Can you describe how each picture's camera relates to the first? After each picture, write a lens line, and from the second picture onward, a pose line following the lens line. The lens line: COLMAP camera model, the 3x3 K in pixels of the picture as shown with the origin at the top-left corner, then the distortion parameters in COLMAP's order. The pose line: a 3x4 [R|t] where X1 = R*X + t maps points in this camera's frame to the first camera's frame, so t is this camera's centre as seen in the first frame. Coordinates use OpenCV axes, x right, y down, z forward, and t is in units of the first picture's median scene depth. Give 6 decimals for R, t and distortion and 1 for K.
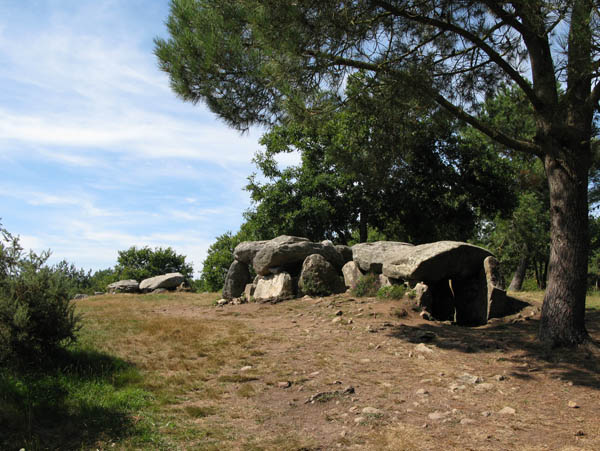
lens RADIAL K [[613.2, 0, 301.9], [0, 613.2, 223.0], [0, 0, 1]] dist [-0.095028, 0.000000]
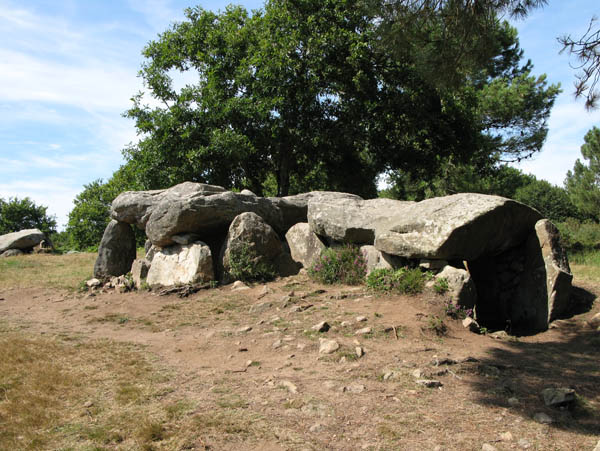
lens RADIAL K [[613.2, 0, 296.5], [0, 613.2, 229.9], [0, 0, 1]] dist [-0.095028, 0.000000]
pose [[0.980307, -0.006861, 0.197362, -0.053084], [-0.011713, 0.995617, 0.092790, 0.010029], [-0.197133, -0.093274, 0.975930, 0.381676]]
